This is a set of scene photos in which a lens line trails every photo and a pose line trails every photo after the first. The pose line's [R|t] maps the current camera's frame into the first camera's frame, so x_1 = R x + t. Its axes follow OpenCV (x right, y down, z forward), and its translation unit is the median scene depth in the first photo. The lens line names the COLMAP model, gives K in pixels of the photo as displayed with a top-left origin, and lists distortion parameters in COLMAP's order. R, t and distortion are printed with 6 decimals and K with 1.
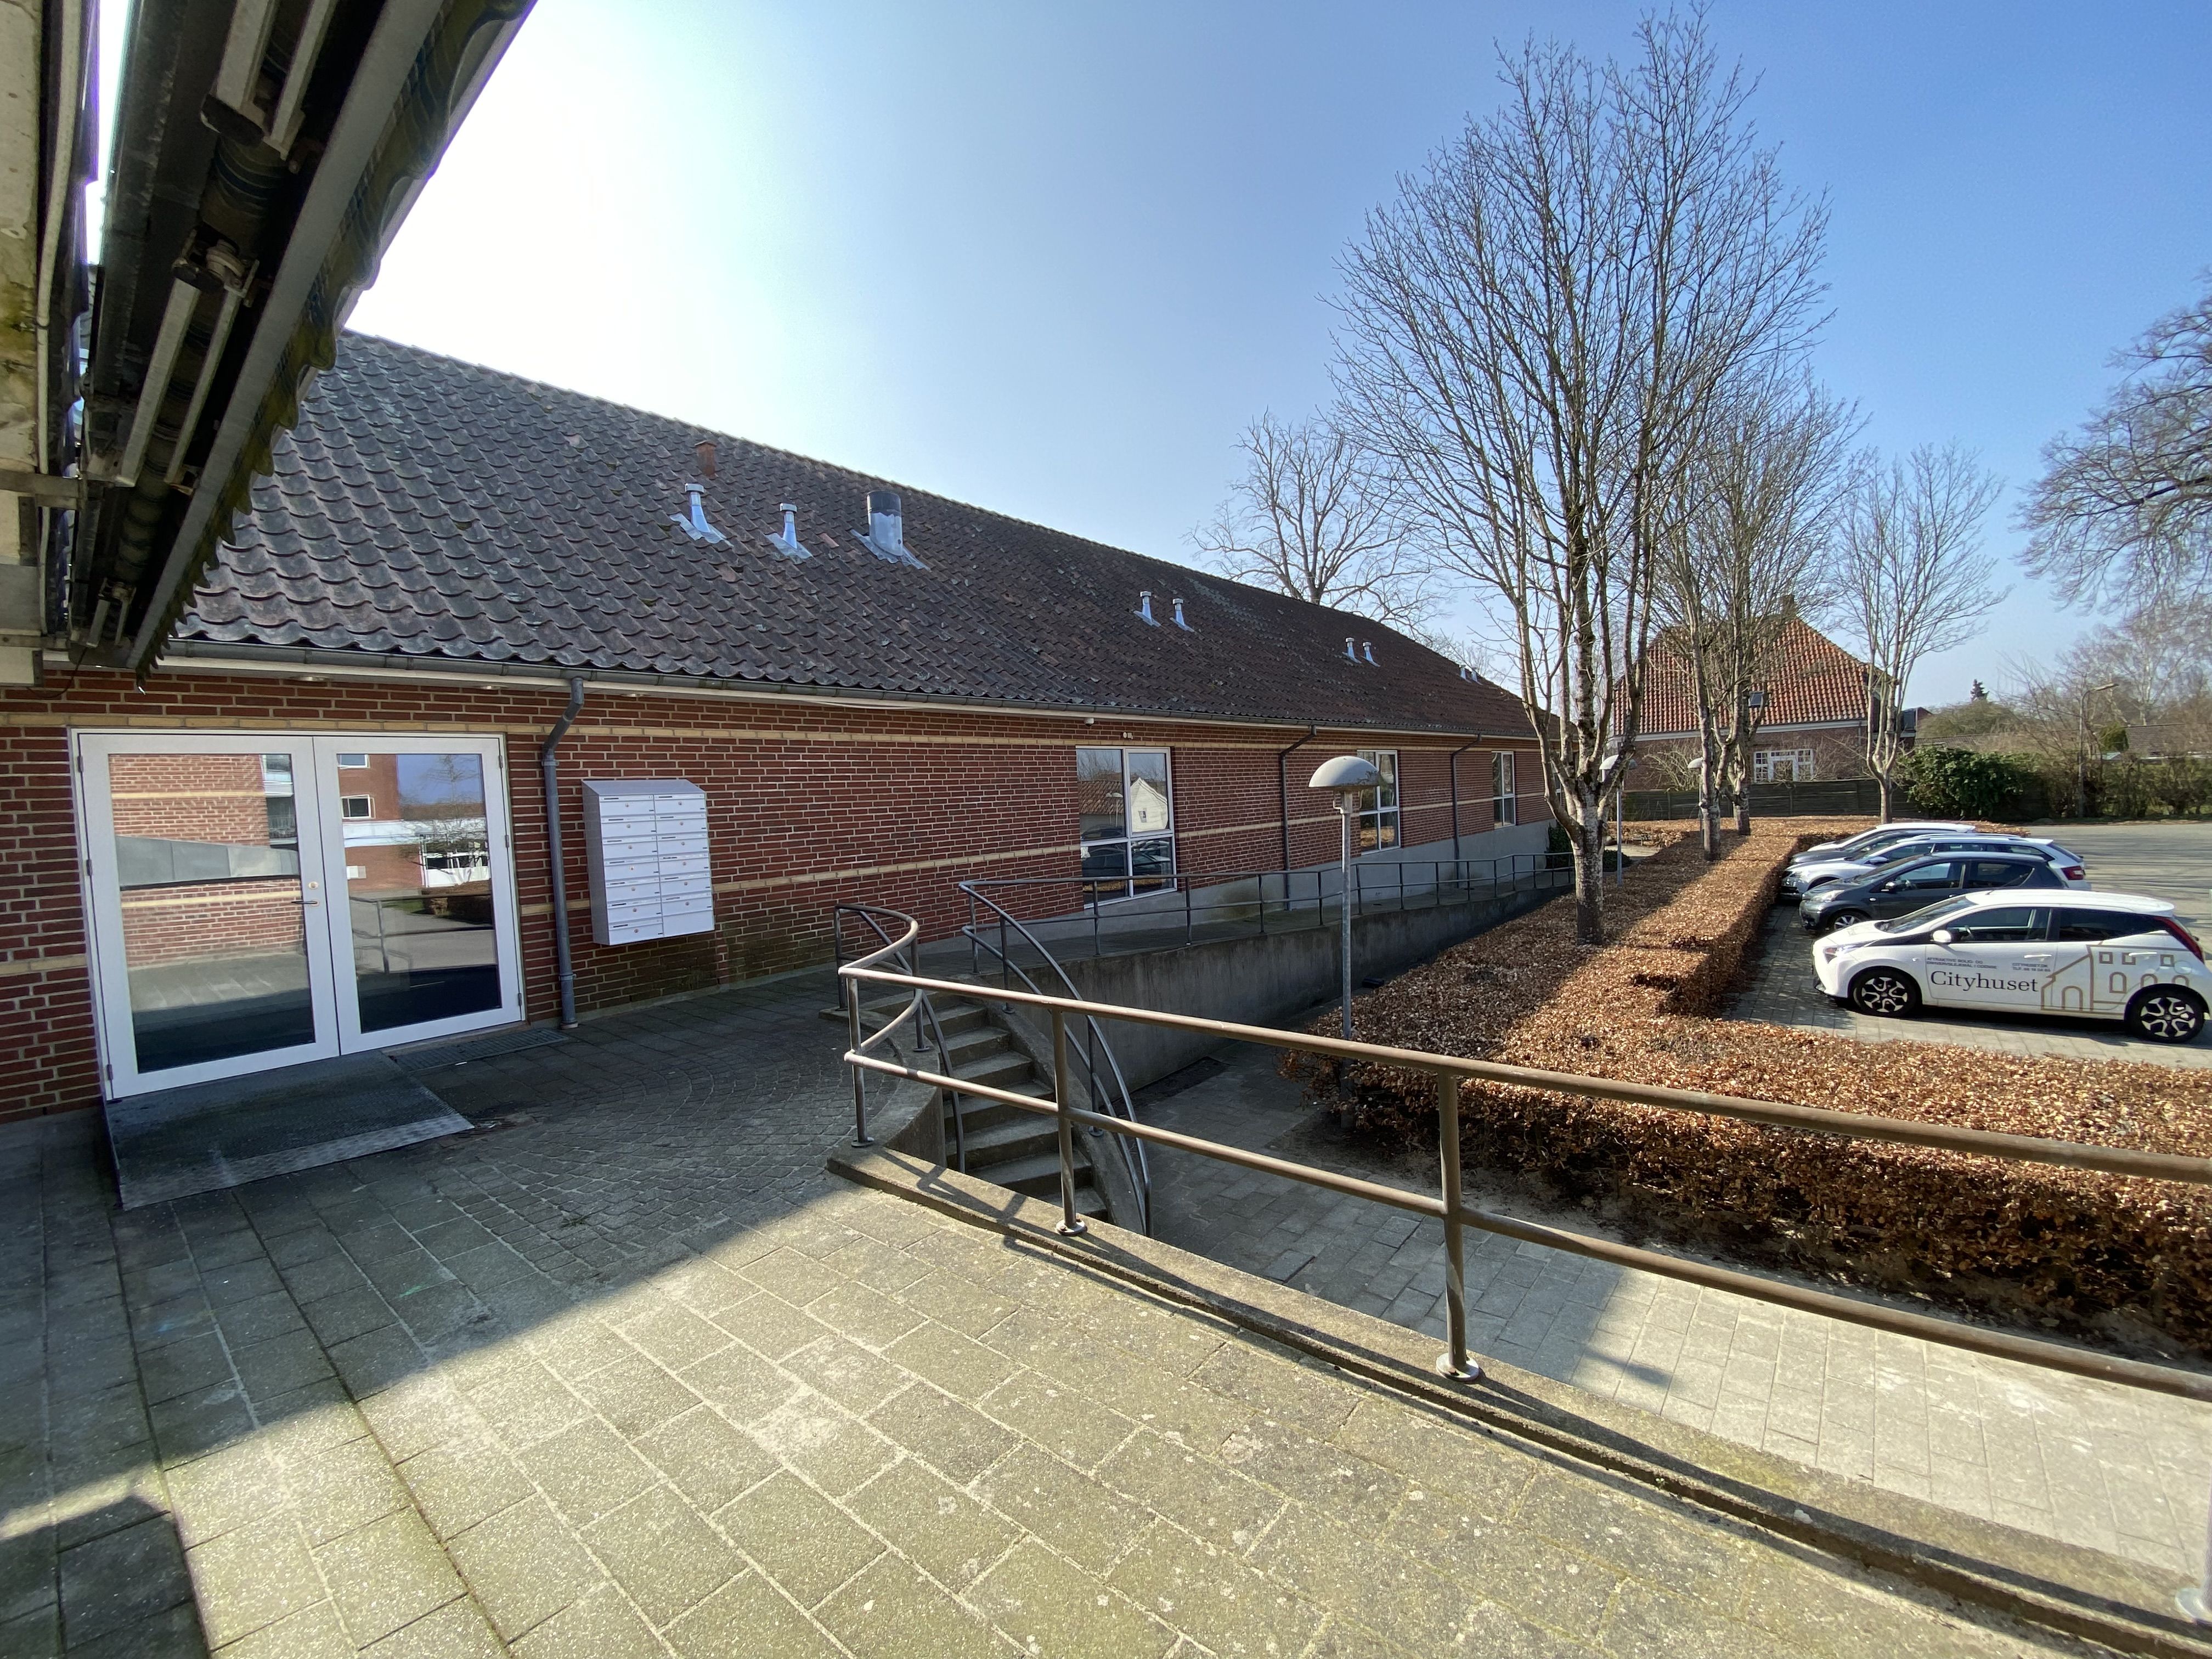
lens RADIAL K [[905.0, 0, 1092.6], [0, 905.0, 826.8], [0, 0, 1]] dist [0.001024, -0.000379]
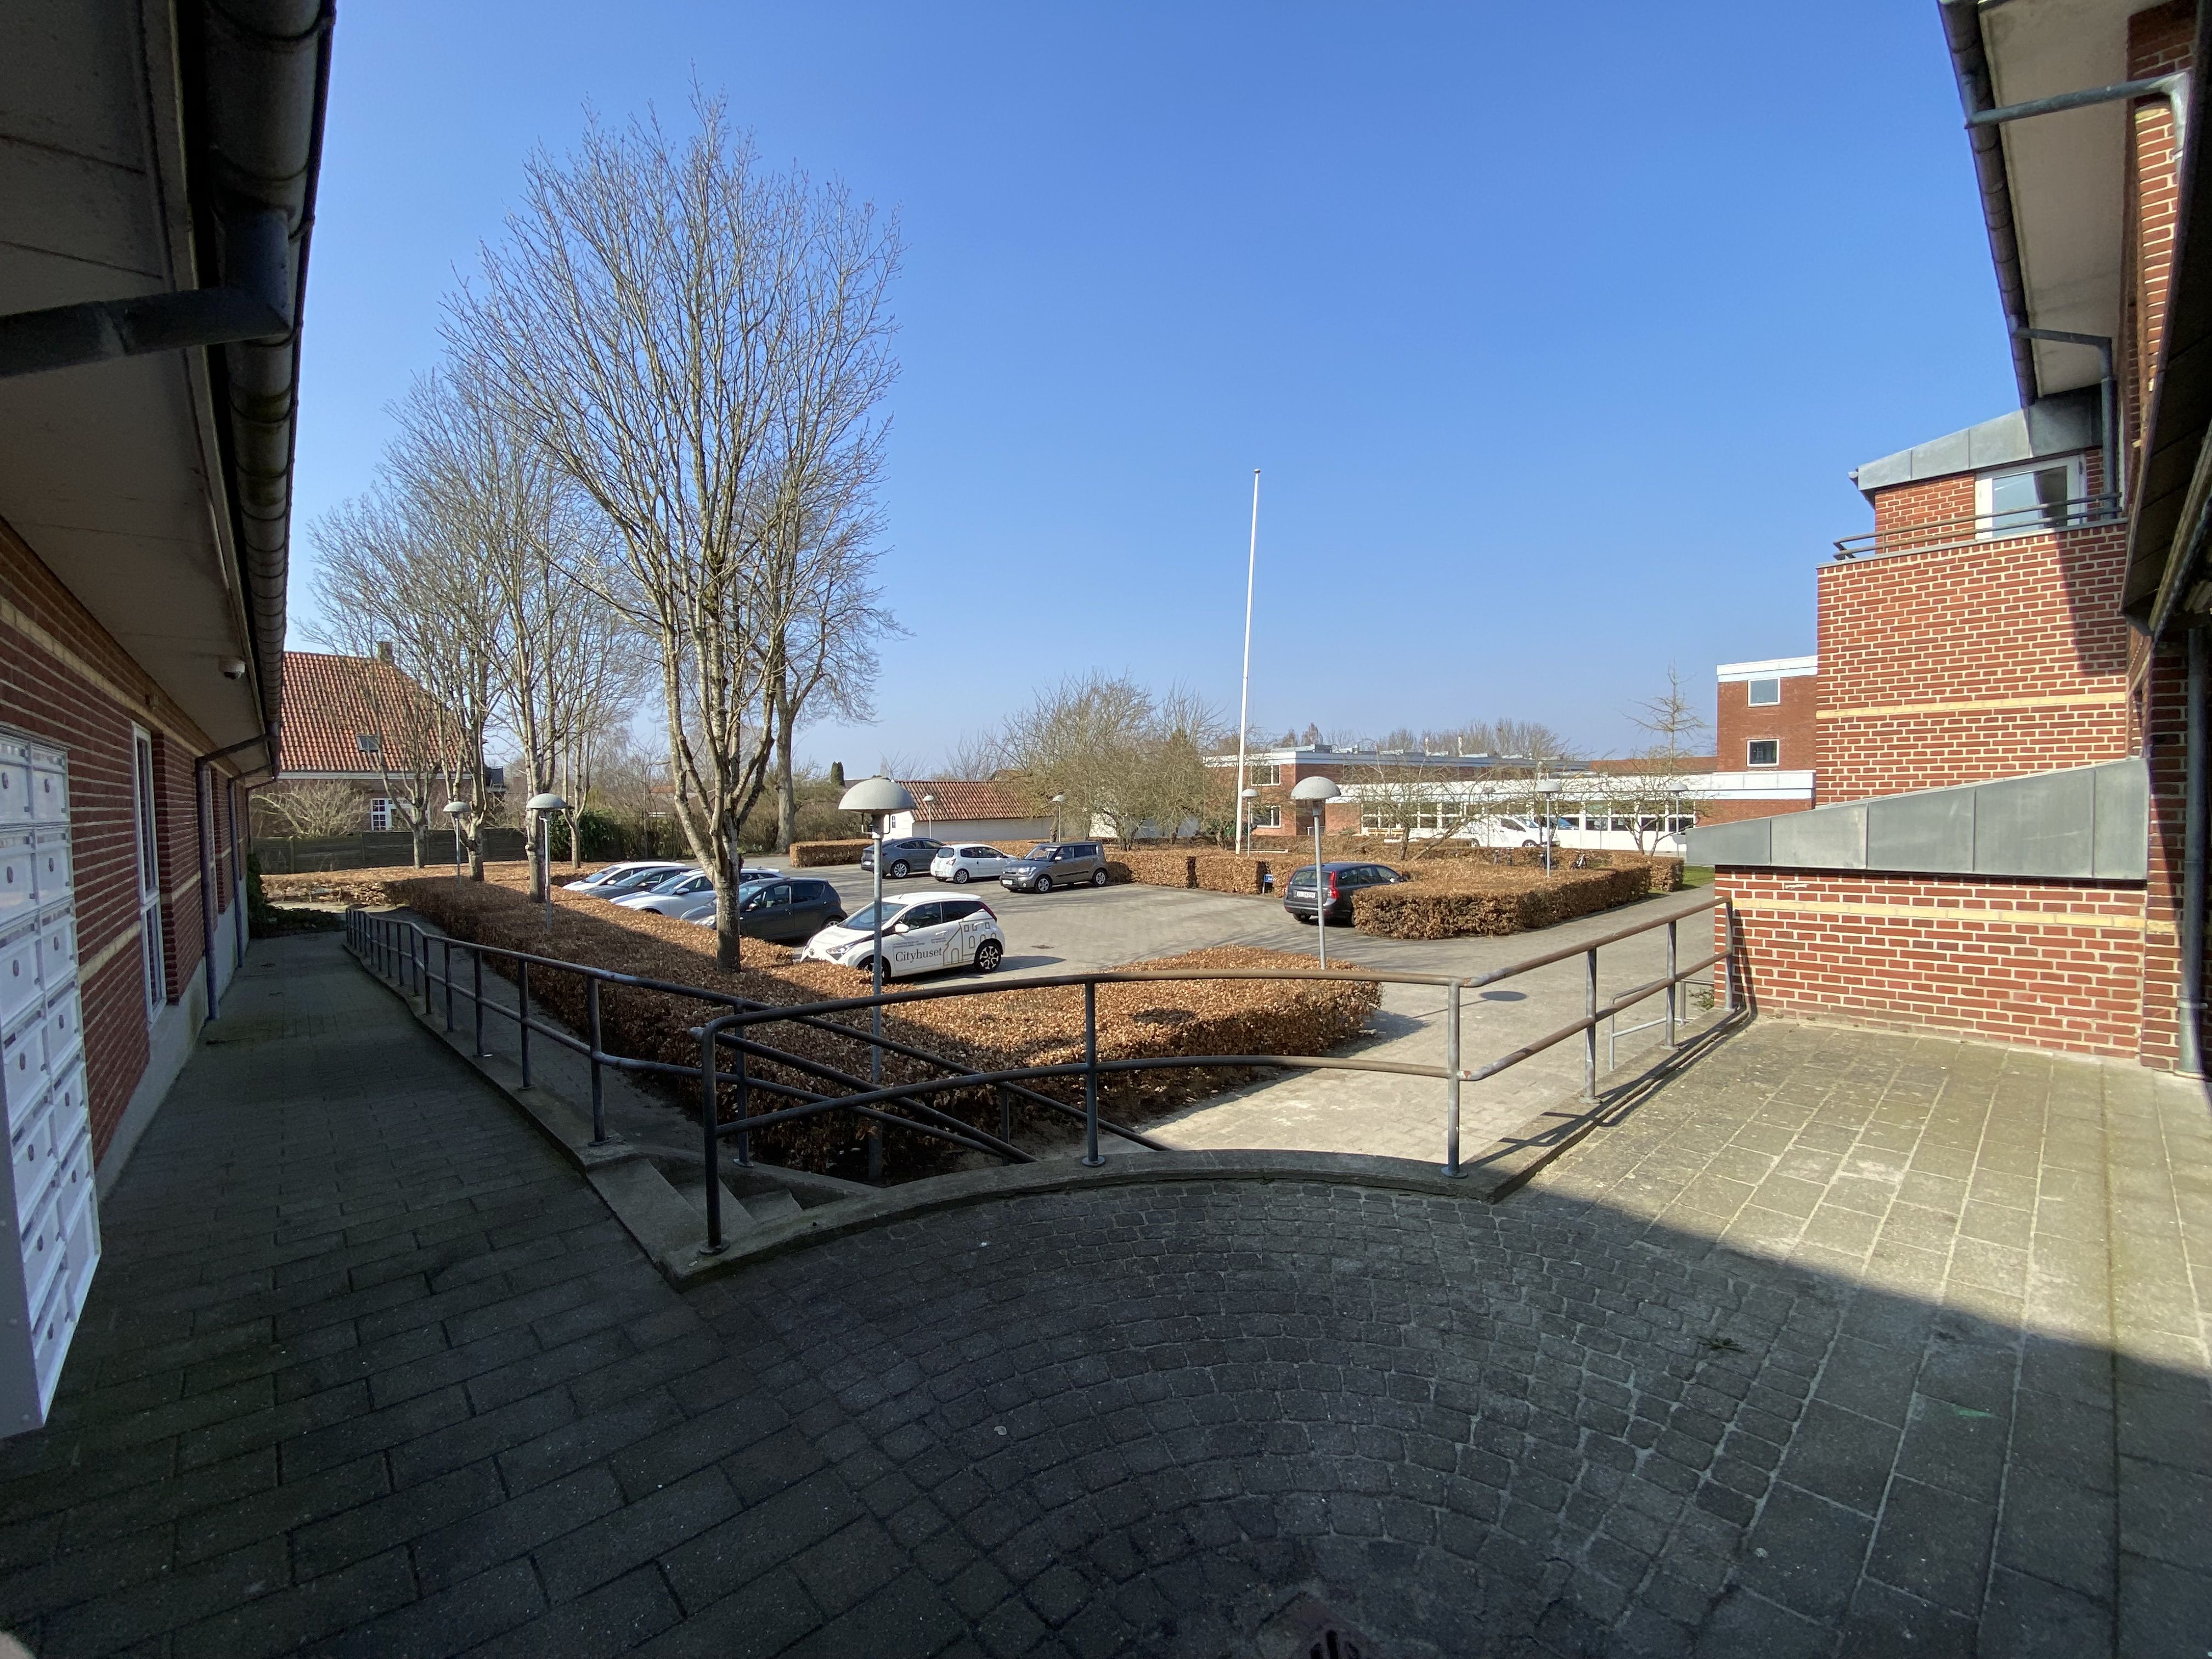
lens RADIAL K [[905.0, 0, 1092.3], [0, 905.0, 830.0], [0, 0, 1]] dist [0.001024, -0.000379]
pose [[0.124448, 0.011394, 0.992161, -1.344180], [0.043485, 0.998911, -0.016925, -0.002963], [-0.991273, 0.045250, 0.123817, 1.357334]]
